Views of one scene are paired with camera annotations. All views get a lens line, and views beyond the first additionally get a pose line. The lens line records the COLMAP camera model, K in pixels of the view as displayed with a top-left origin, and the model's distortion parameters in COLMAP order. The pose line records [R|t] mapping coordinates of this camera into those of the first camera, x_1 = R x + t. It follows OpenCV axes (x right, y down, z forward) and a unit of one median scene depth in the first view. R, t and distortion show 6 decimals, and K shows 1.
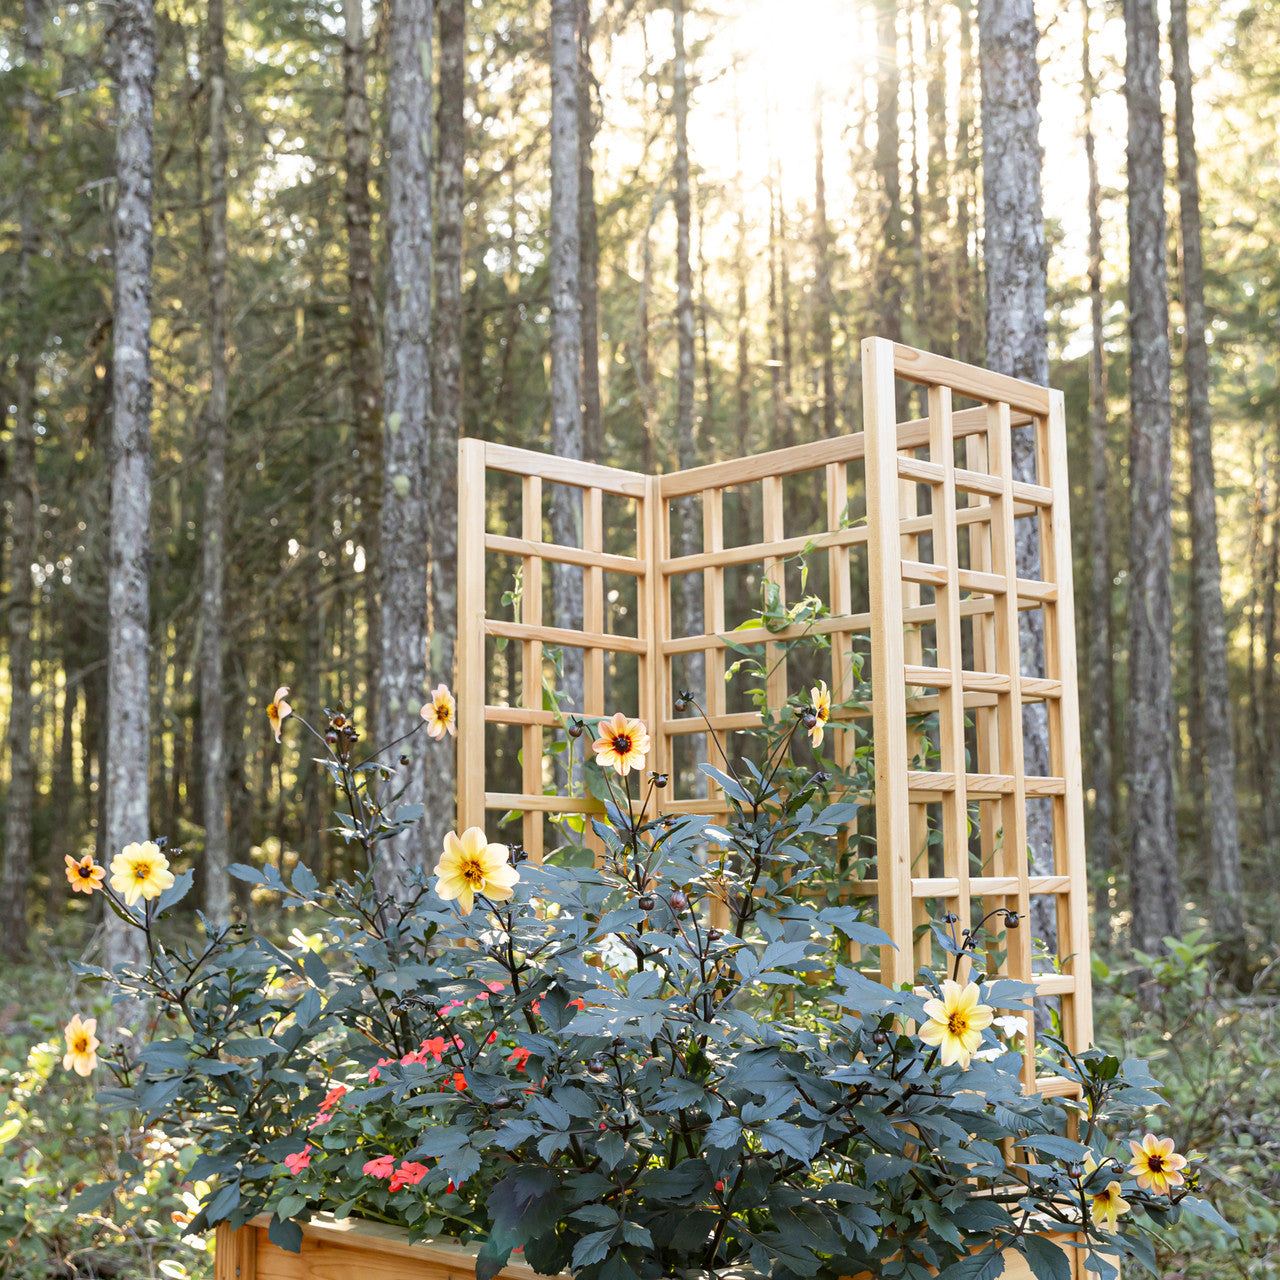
lens RADIAL K [[1951.2, 0, 640.0], [0, 1951.2, 640.0], [0, 0, 1]] dist [0.010469, -0.034986]
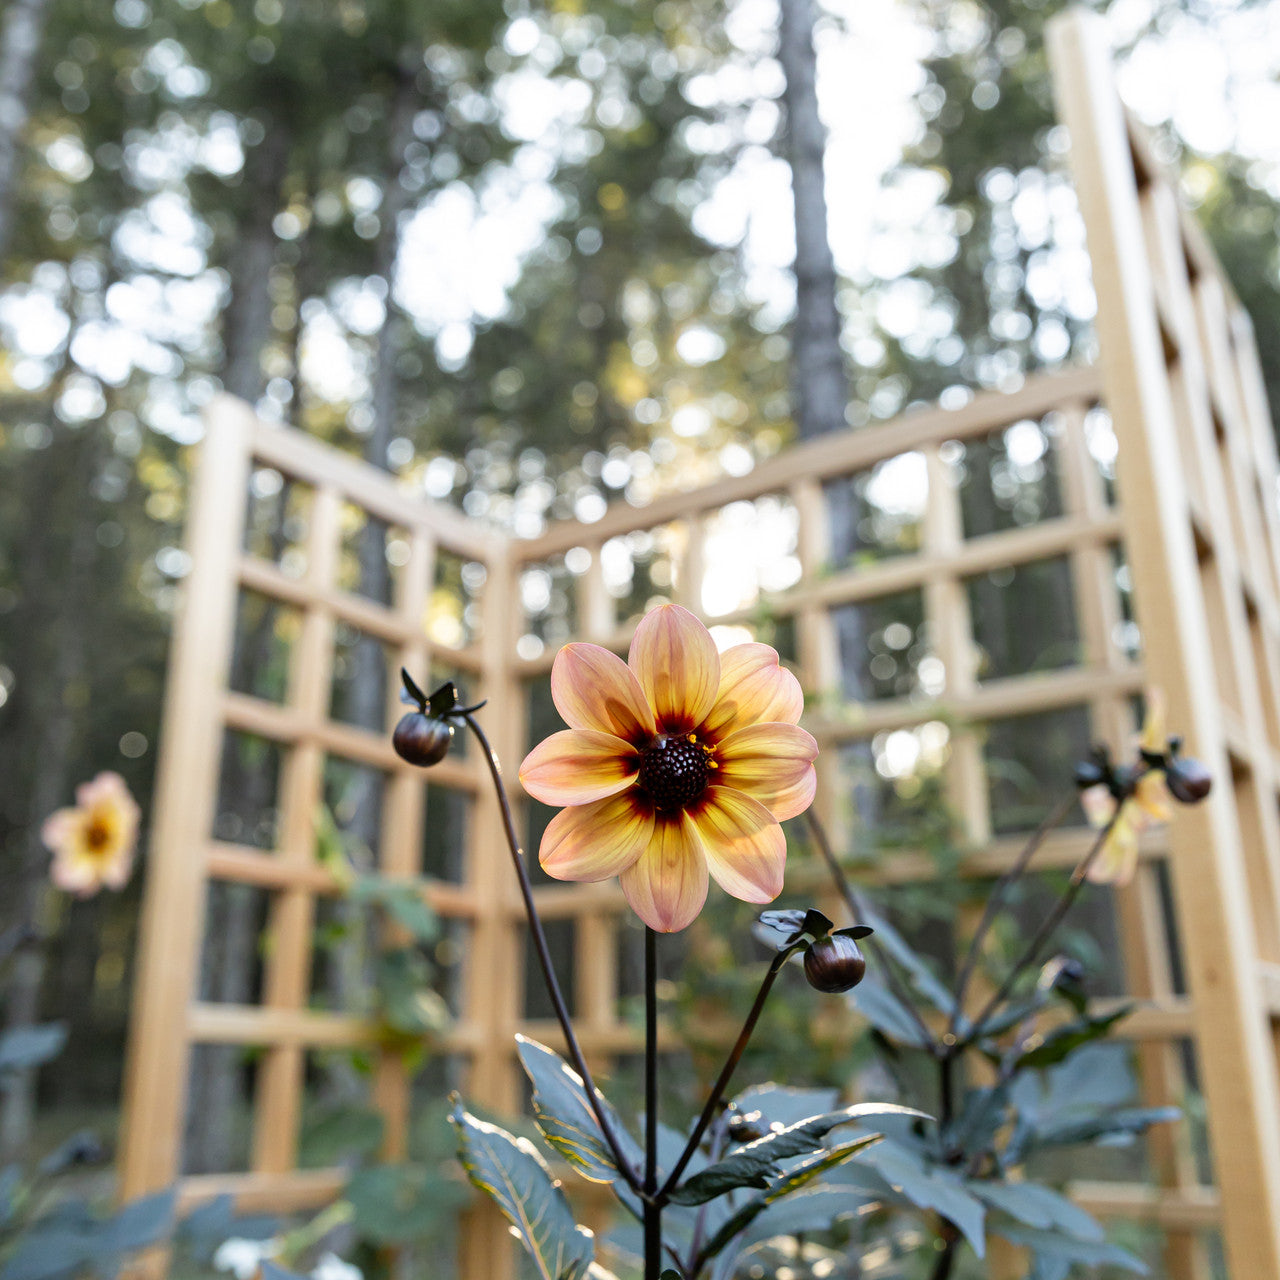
lens RADIAL K [[1311.8, 0, 640.0], [0, 1311.8, 640.0], [0, 0, 1]] dist [0.007848, 0.007715]
pose [[0.984157, 0.054723, 0.168641, -0.022735], [-0.021372, 0.980856, -0.193558, 0.043096], [-0.176005, 0.186888, 0.966486, 0.559625]]
